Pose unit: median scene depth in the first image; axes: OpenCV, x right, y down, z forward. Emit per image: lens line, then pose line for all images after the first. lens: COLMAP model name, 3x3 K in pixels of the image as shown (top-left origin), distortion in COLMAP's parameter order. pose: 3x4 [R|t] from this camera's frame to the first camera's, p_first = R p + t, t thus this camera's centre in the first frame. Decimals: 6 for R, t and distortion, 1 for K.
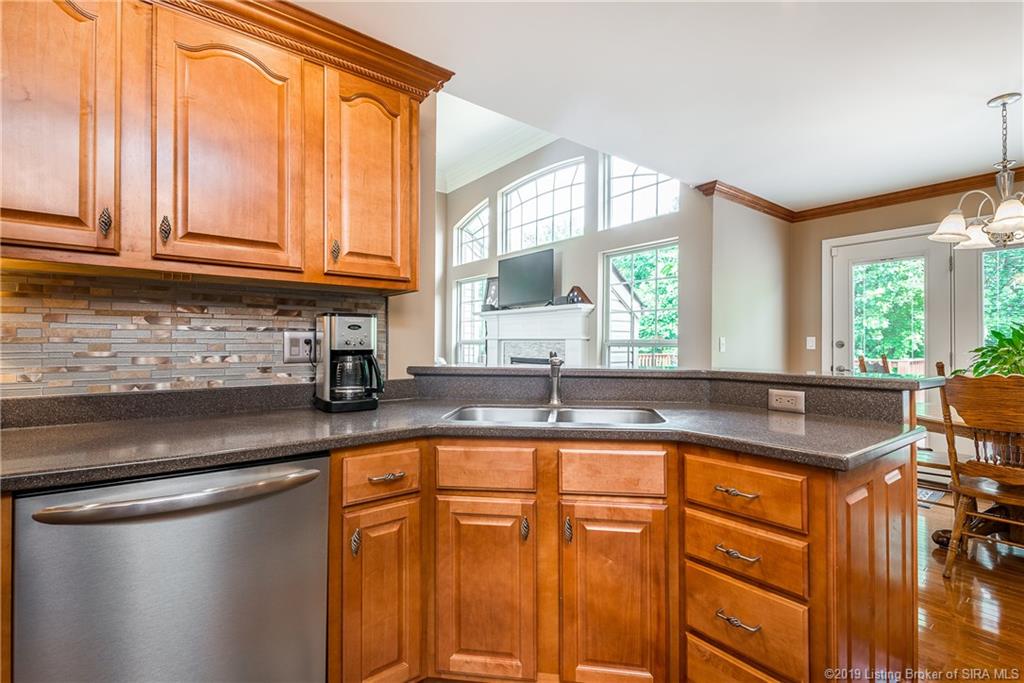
lens RADIAL K [[464.2, 0, 505.9], [0, 464.2, 340.0], [0, 0, 1]] dist [0.003737, -0.000165]
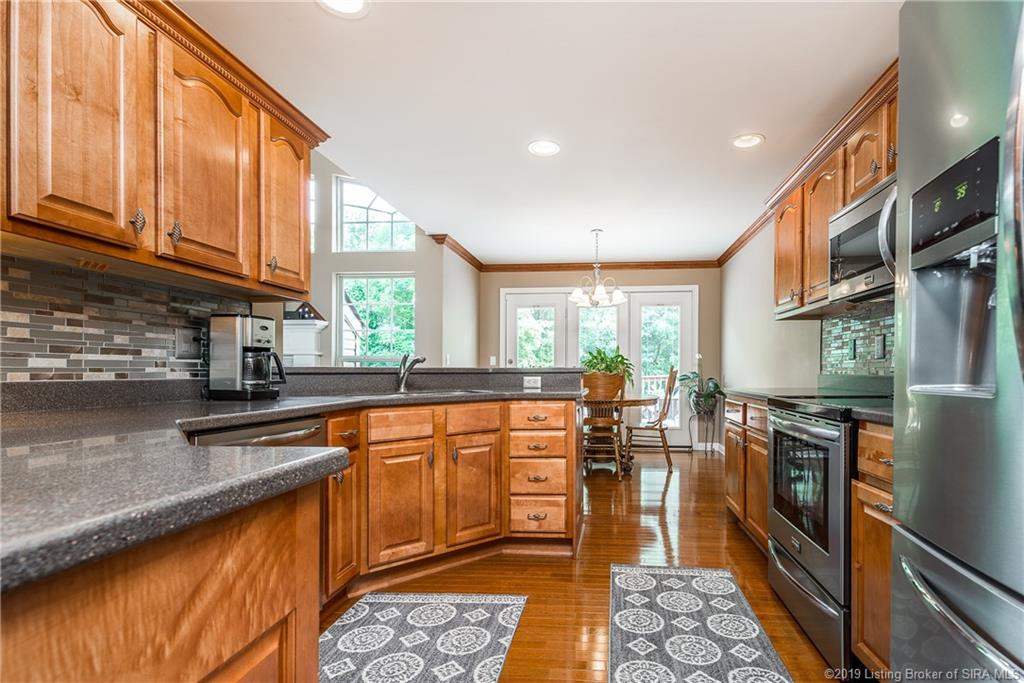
lens RADIAL K [[464.2, 0, 578.5], [0, 464.2, 375.5], [0, 0, 1]] dist [0.003737, -0.000165]
pose [[0.666985, -0.014289, 0.744934, -0.672514], [-0.002771, 0.999762, 0.021657, 0.065131], [-0.745066, -0.016509, 0.666786, -0.385047]]
